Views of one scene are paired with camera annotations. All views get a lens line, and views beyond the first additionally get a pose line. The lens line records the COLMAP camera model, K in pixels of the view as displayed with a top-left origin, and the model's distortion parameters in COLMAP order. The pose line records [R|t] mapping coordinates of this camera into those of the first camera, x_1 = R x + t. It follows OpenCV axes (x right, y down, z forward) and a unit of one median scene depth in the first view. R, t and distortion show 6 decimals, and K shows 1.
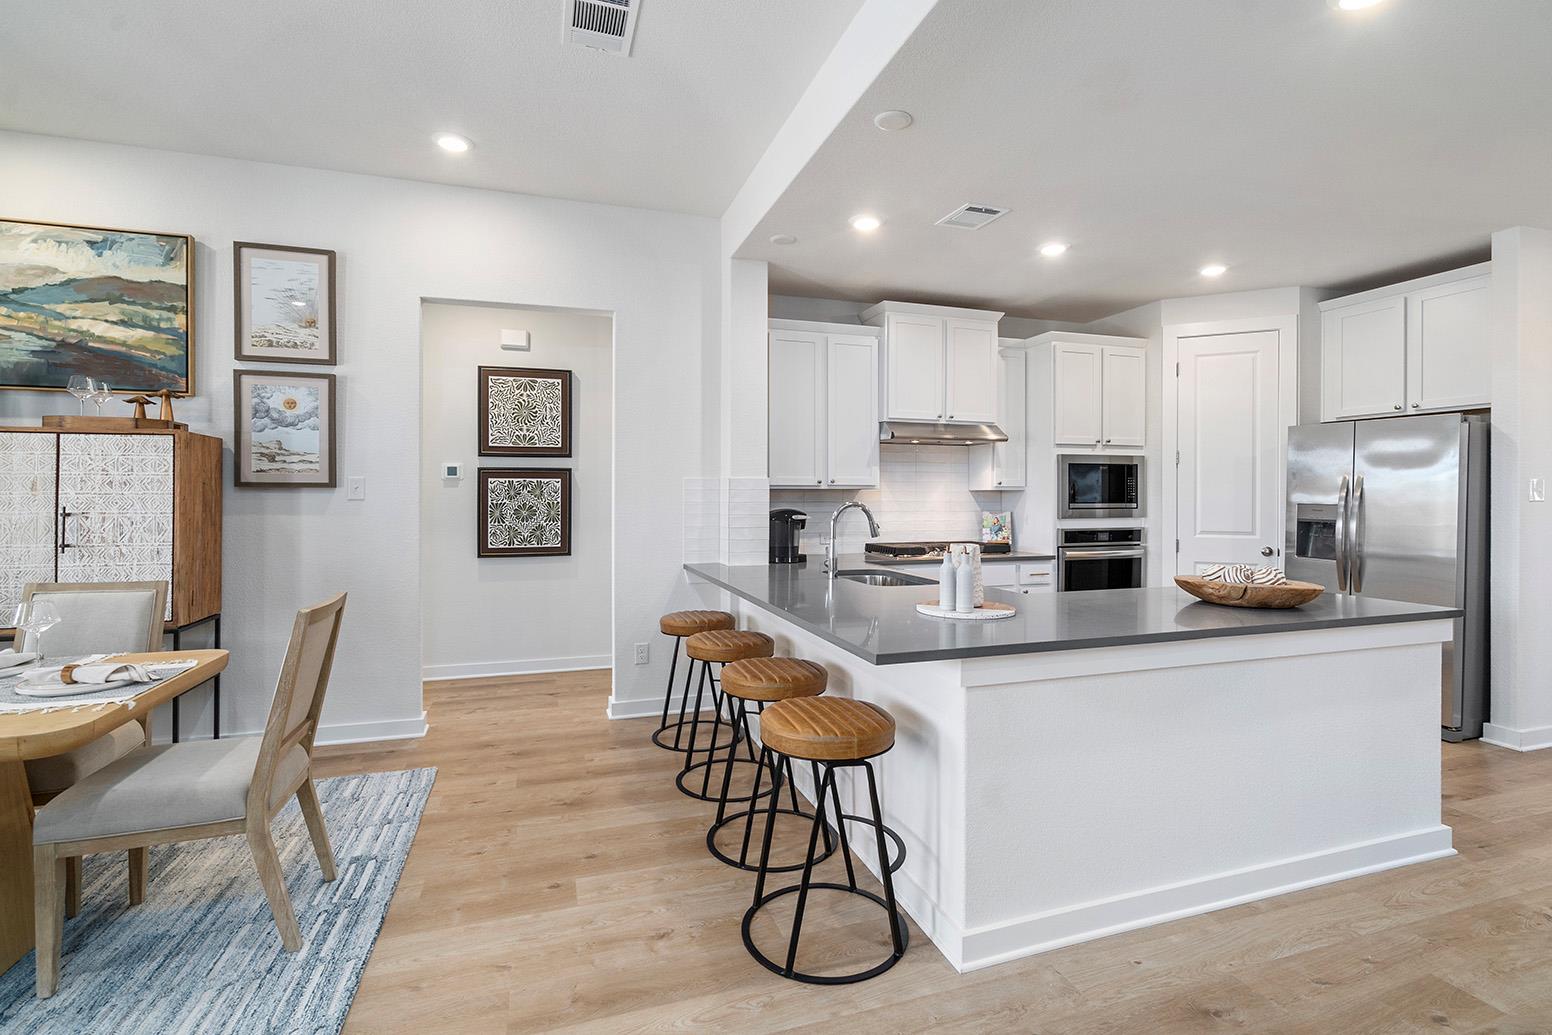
lens RADIAL K [[732.0, 0, 778.8], [0, 732.0, 489.6], [0, 0, 1]] dist [-0.000672, 0.000152]
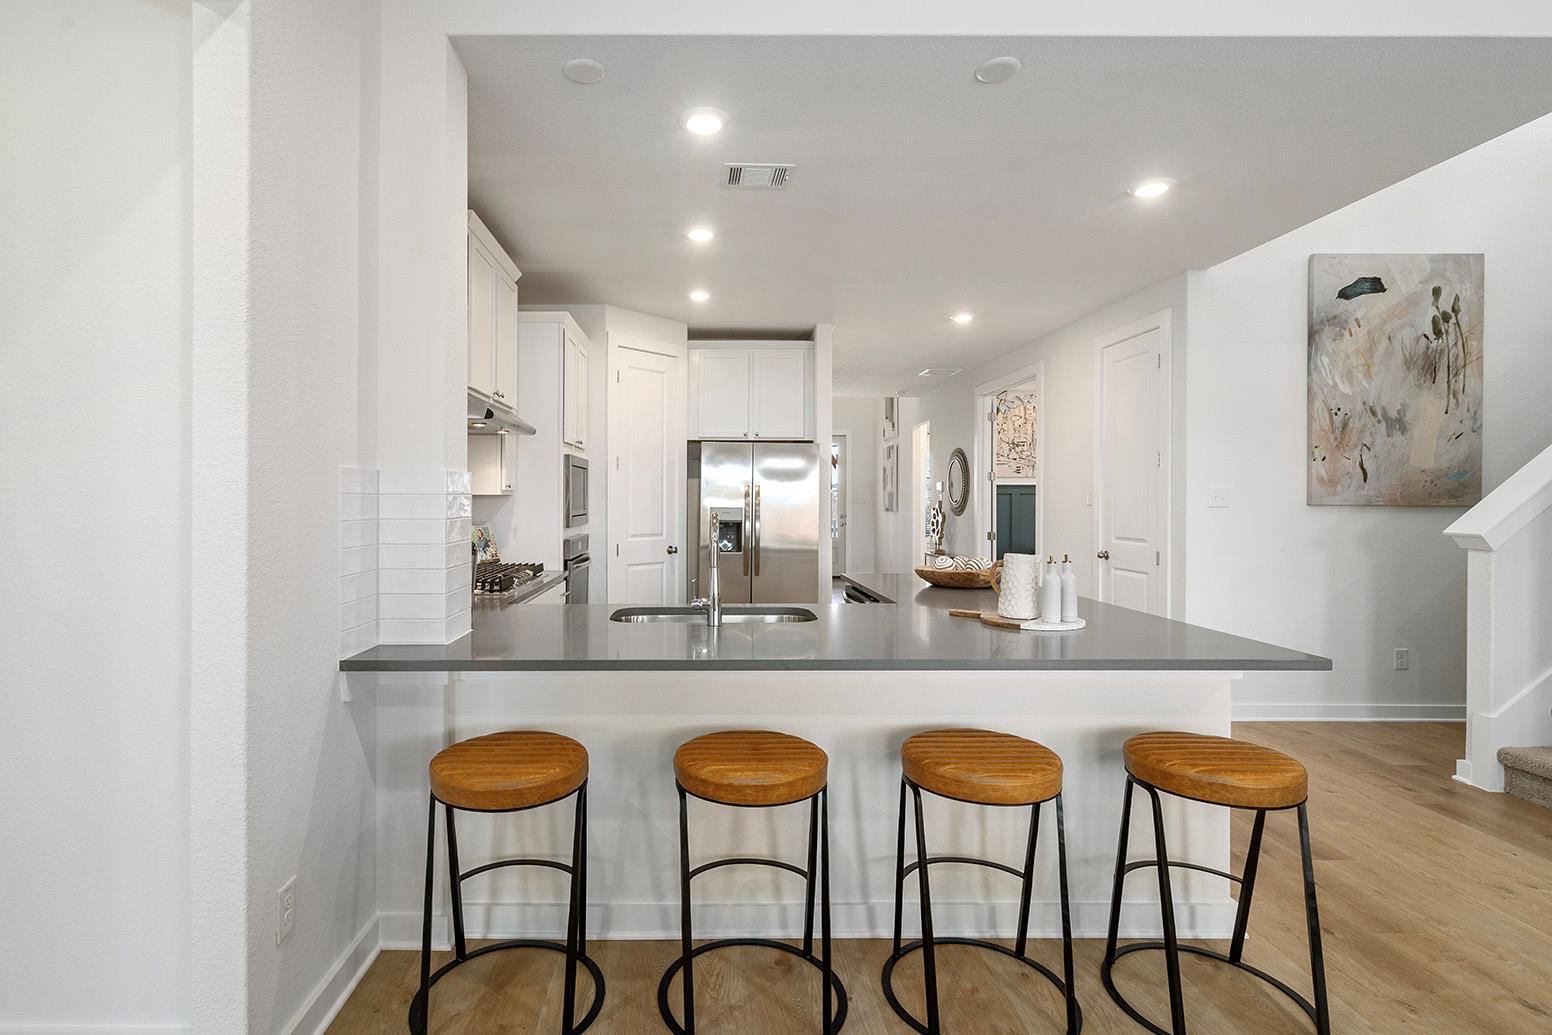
lens RADIAL K [[766.0, 0, 706.0], [0, 766.0, 498.6], [0, 0, 1]] dist [-0.000632, -0.000025]
pose [[0.316100, -0.000724, 0.948726, -0.509195], [-0.007718, 0.999965, 0.003335, -0.000030], [-0.948695, -0.008377, 0.316083, 0.650447]]
